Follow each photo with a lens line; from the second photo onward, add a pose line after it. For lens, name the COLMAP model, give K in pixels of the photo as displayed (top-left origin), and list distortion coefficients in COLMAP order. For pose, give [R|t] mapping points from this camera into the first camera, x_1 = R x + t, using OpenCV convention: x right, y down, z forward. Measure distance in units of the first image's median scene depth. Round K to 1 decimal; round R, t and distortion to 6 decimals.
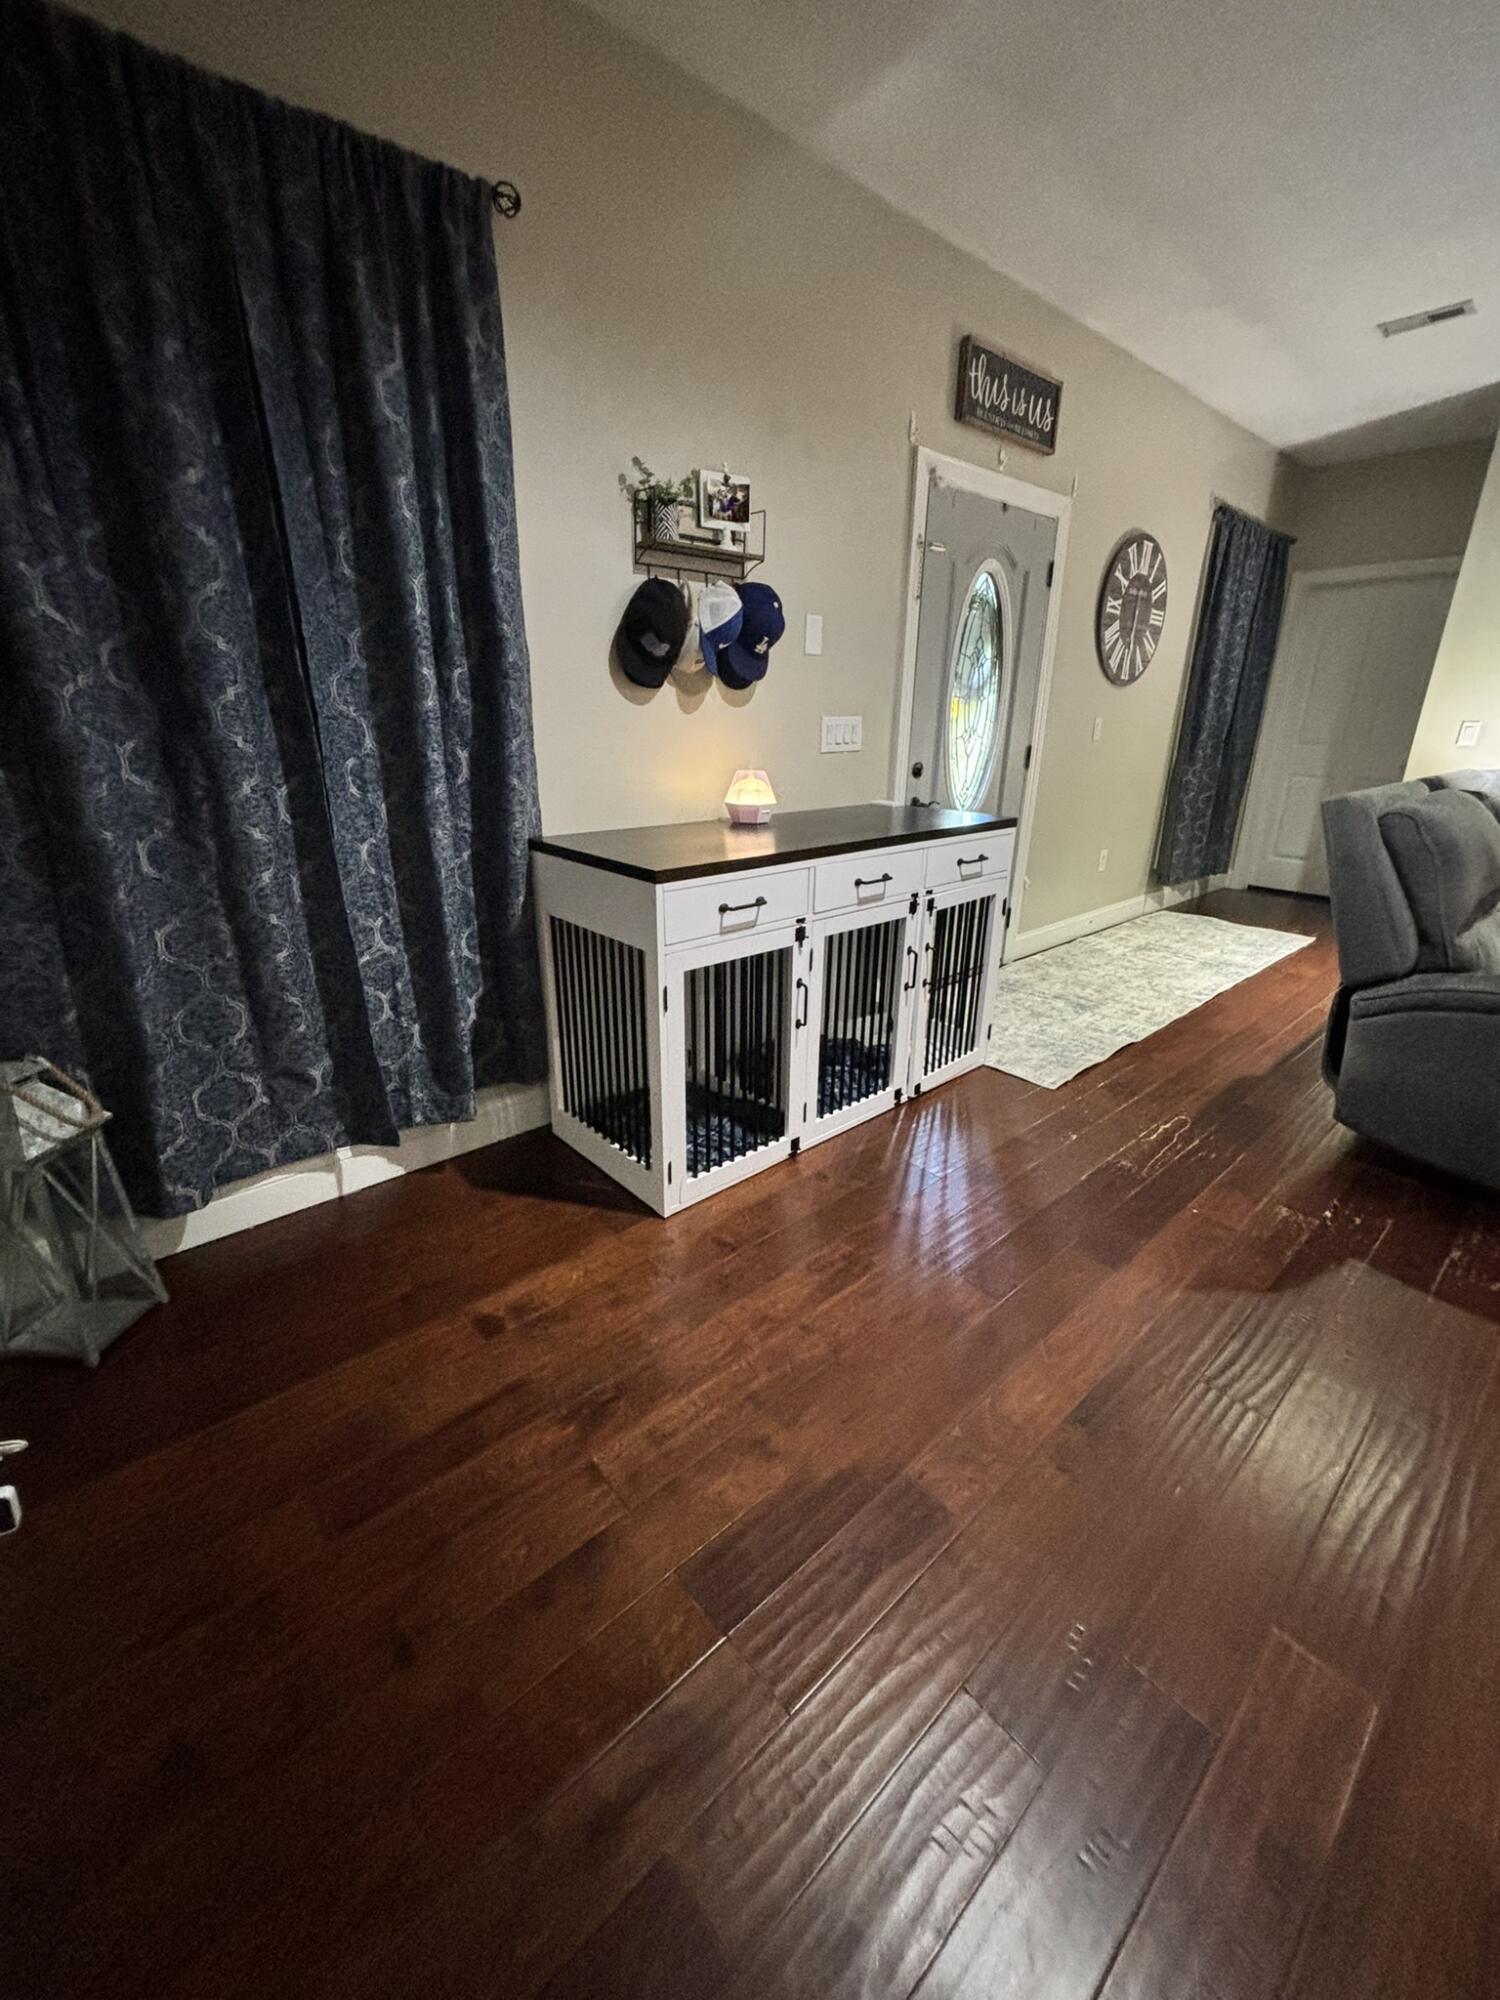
lens RADIAL K [[801.4, 0, 755.4], [0, 801.4, 990.9], [0, 0, 1]] dist [-0.002701, 0.000155]
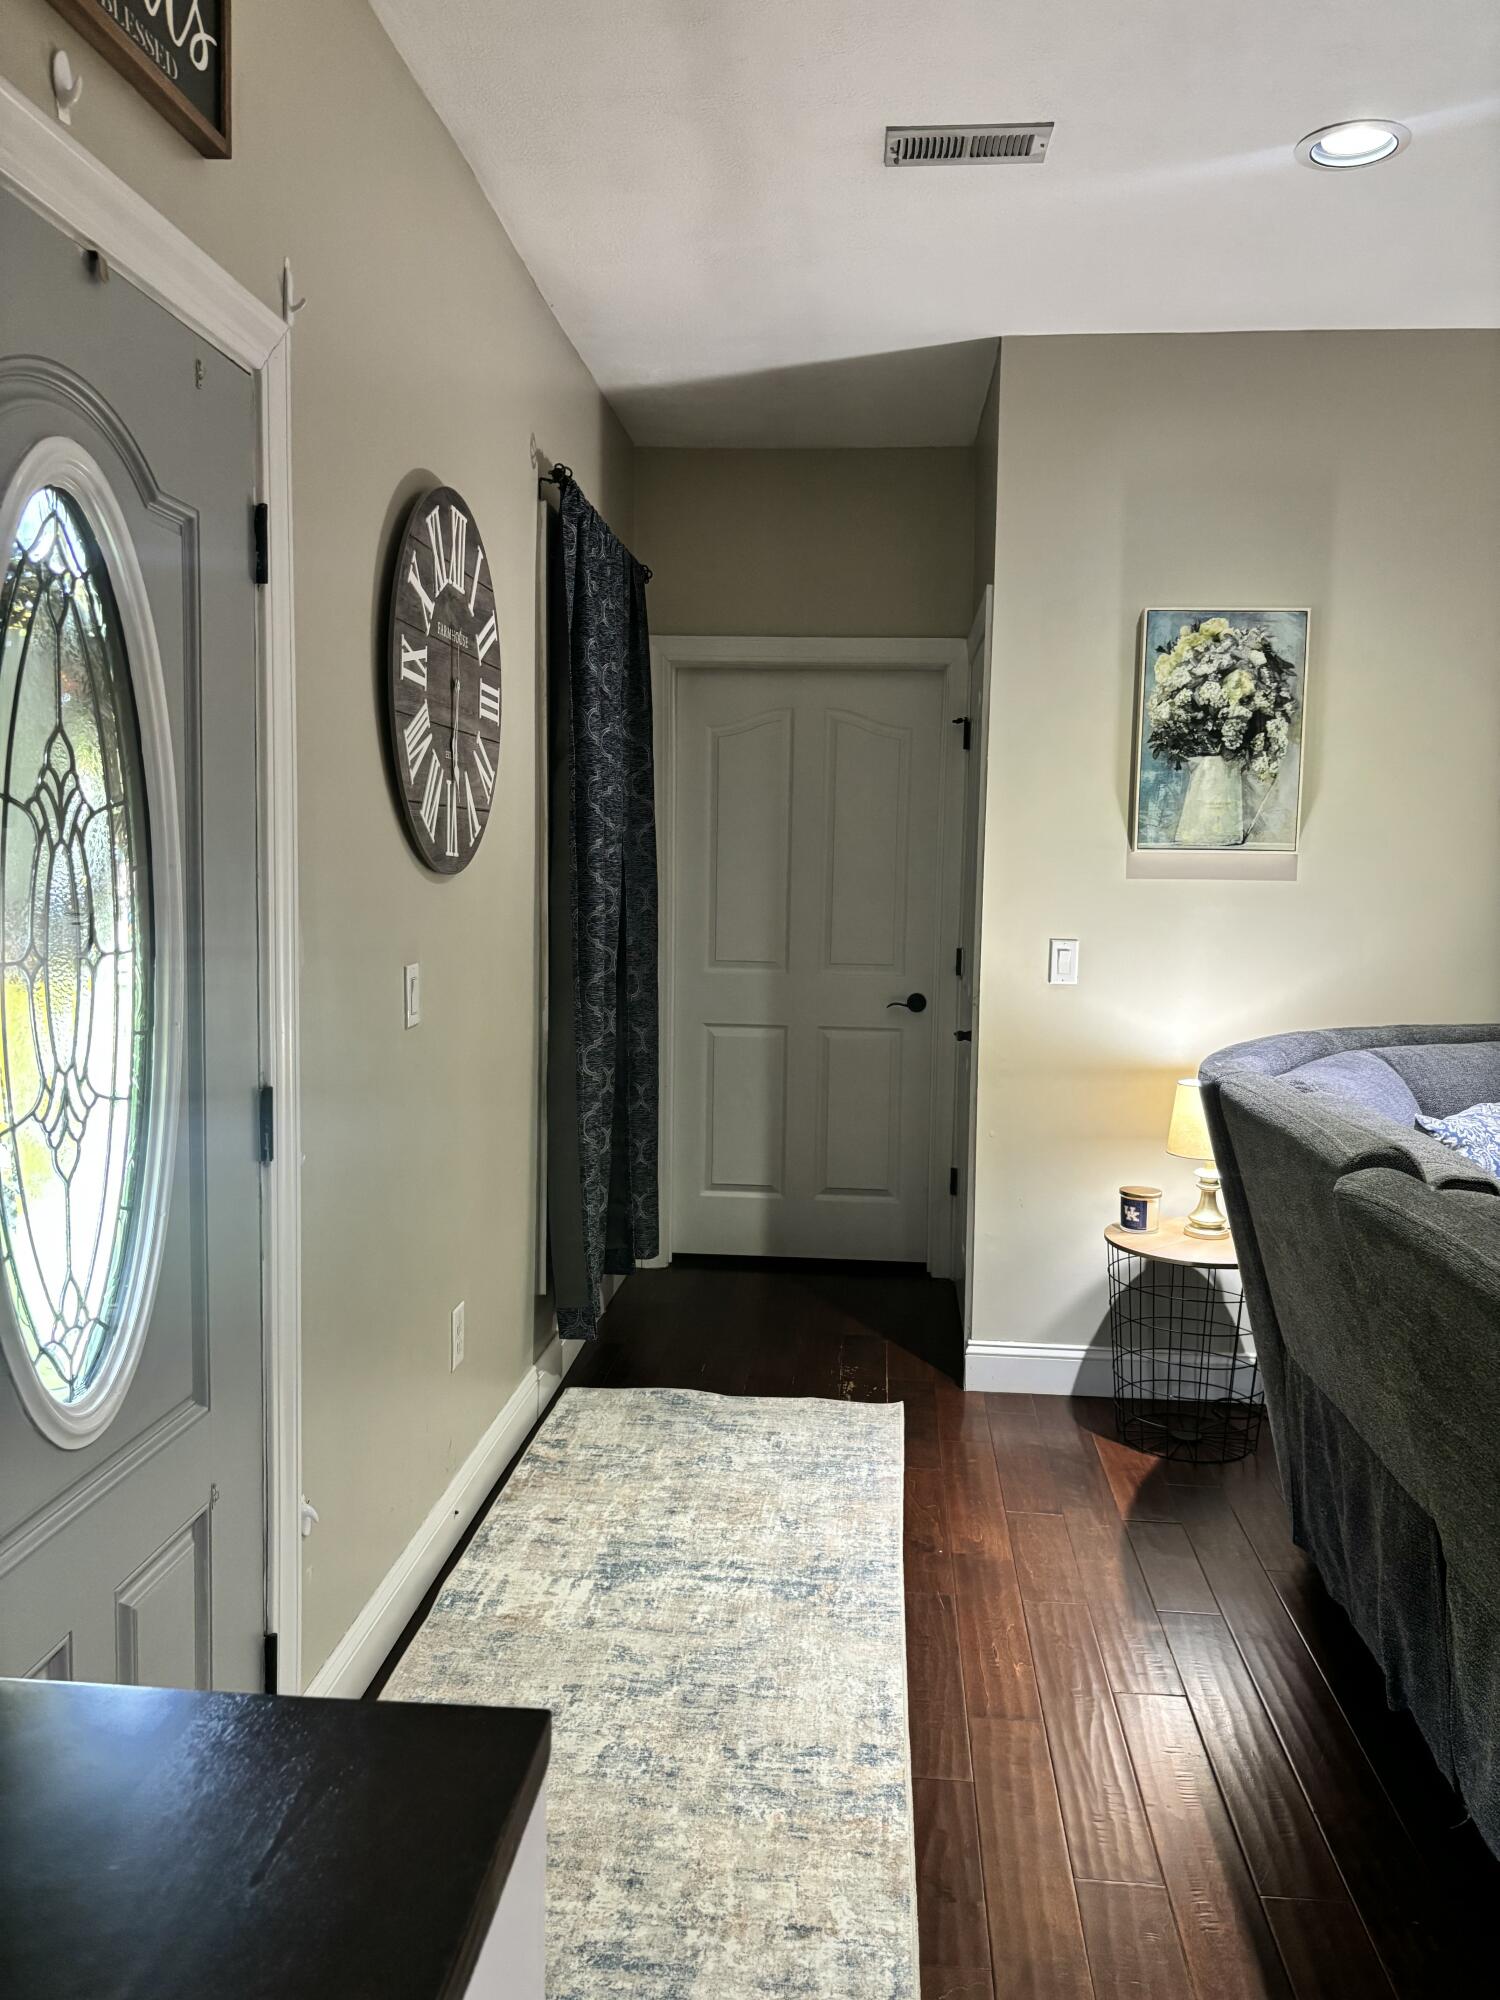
lens RADIAL K [[1505.2, 0, 756.3], [0, 1505.2, 1000.7], [0, 0, 1]] dist [0.033787, -0.038229]
pose [[0.727138, -0.061395, 0.683740, 0.094783], [0.217315, 0.965358, -0.144426, -0.206994], [-0.651187, 0.253604, 0.715290, 0.459485]]
